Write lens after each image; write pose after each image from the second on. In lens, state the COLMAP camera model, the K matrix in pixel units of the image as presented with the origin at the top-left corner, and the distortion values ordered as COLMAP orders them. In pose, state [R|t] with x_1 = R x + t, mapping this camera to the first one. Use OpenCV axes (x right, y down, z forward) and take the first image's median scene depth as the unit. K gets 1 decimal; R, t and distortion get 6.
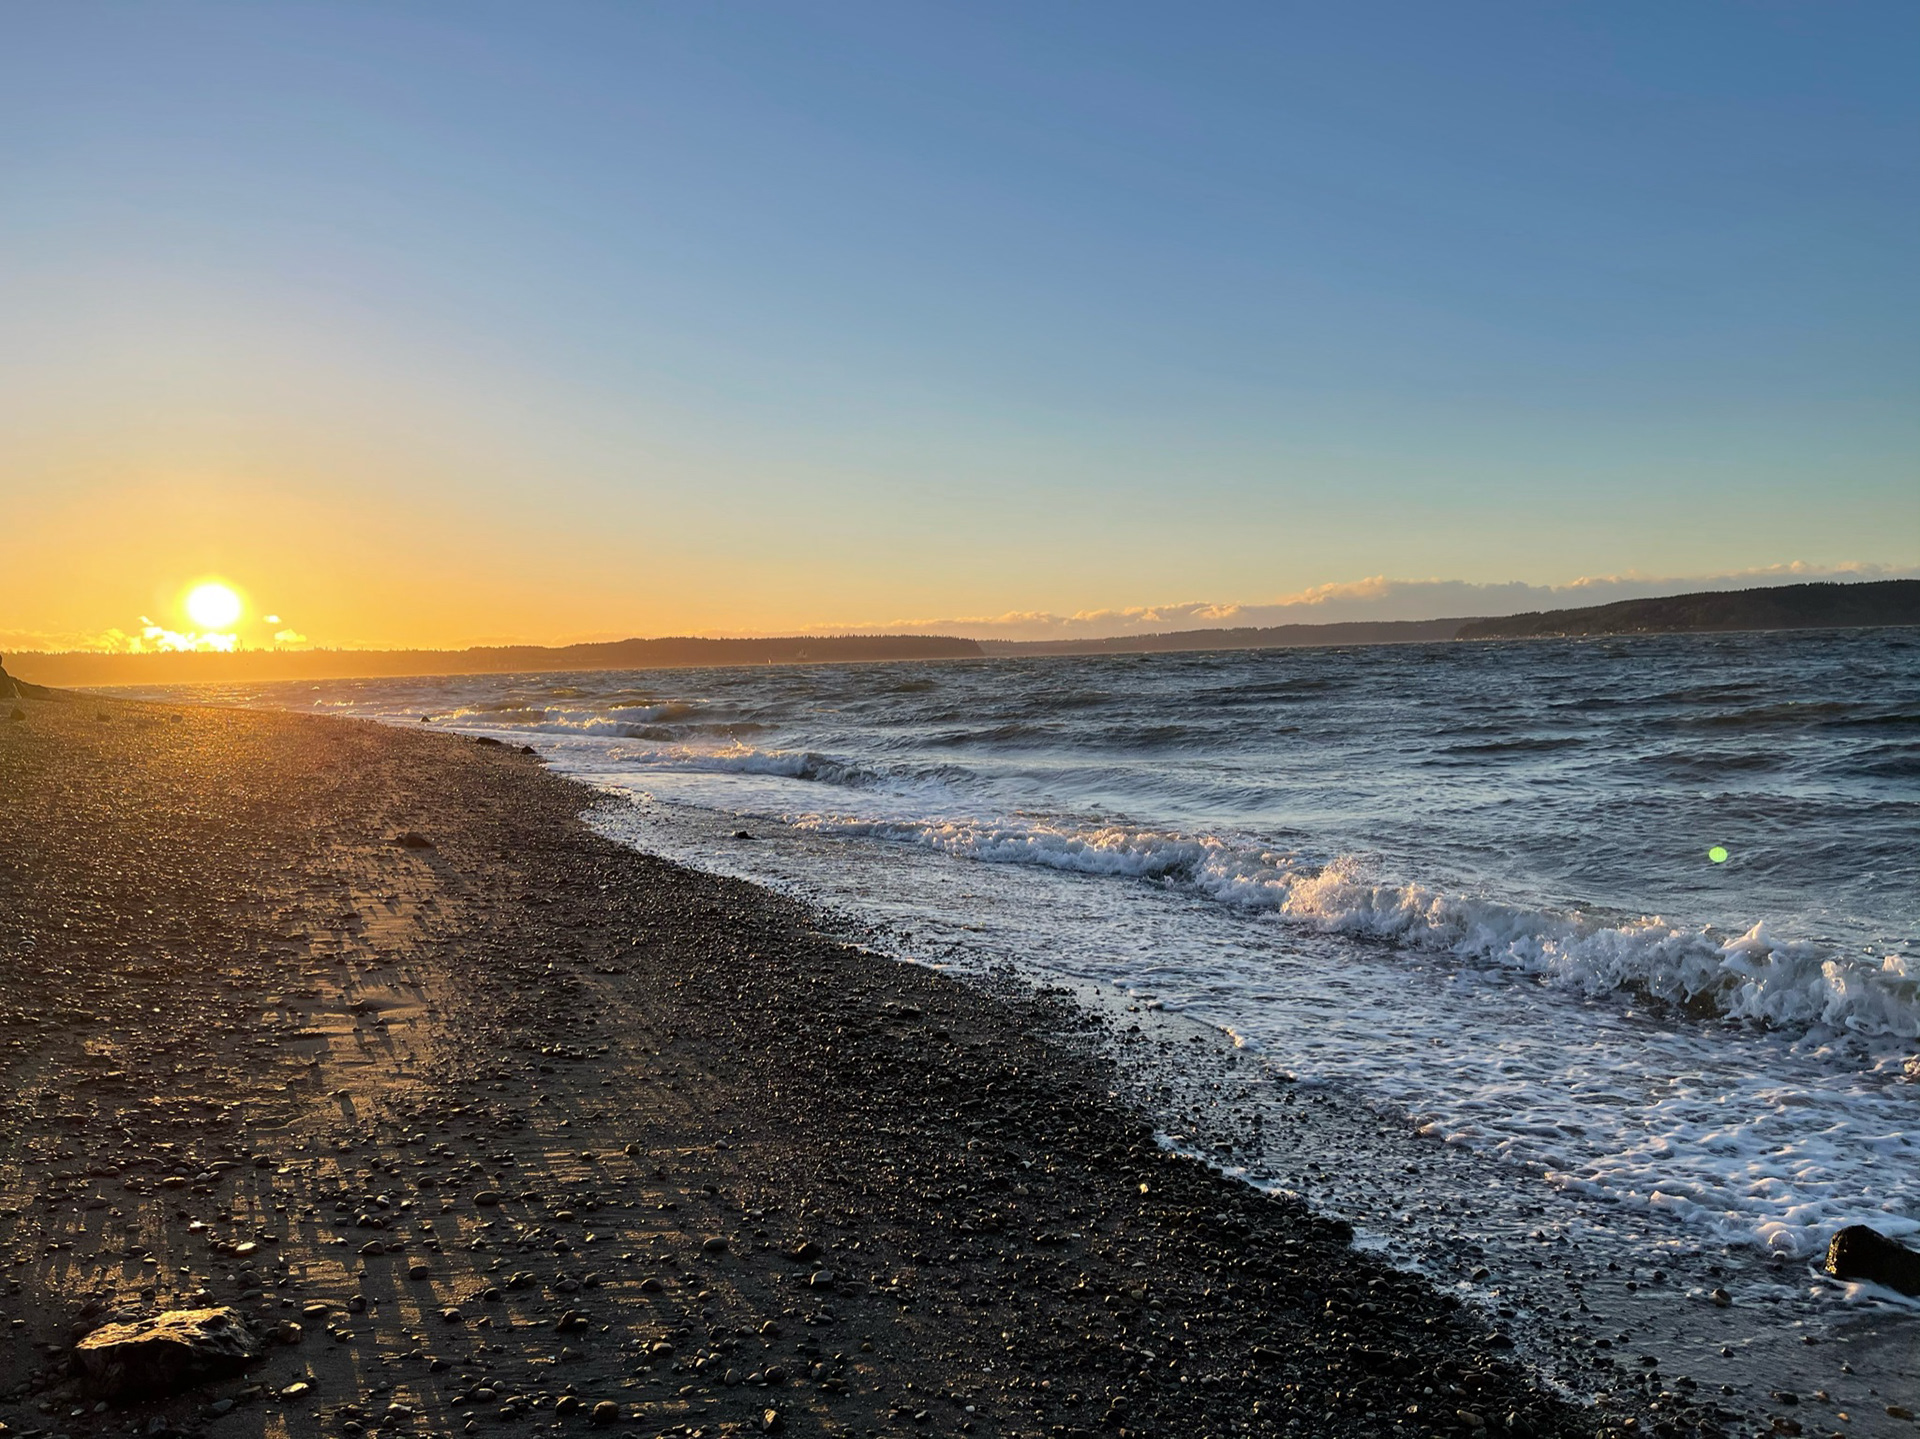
lens RADIAL K [[1422.3, 0, 950.3], [0, 1422.3, 724.8], [0, 0, 1]] dist [0.003624, 0.003989]
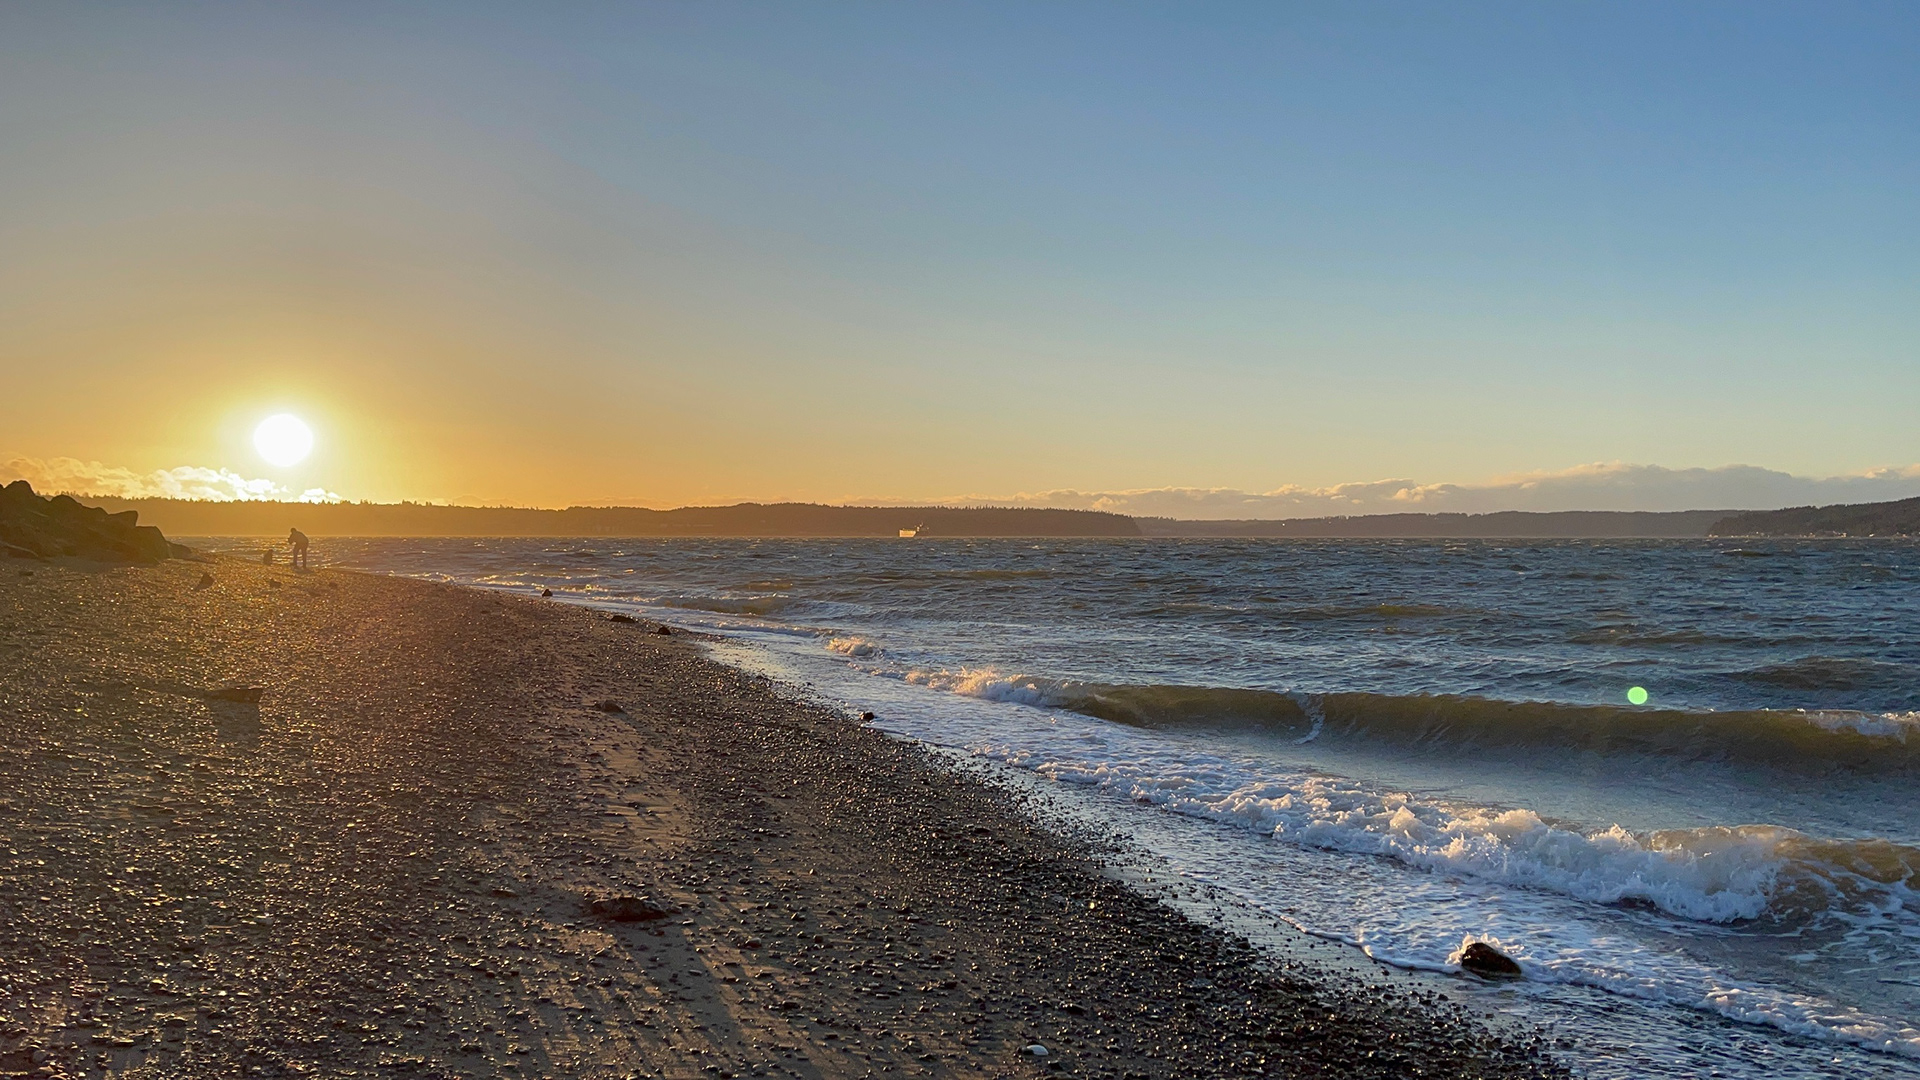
lens RADIAL K [[1653.1, 0, 964.0], [0, 1653.1, 534.7], [0, 0, 1]] dist [0.035689, 0.011743]
pose [[0.995692, 0.035475, -0.085673, 0.066349], [-0.039288, 0.998292, -0.043240, -0.023553], [0.083993, 0.046420, 0.995385, -0.552104]]
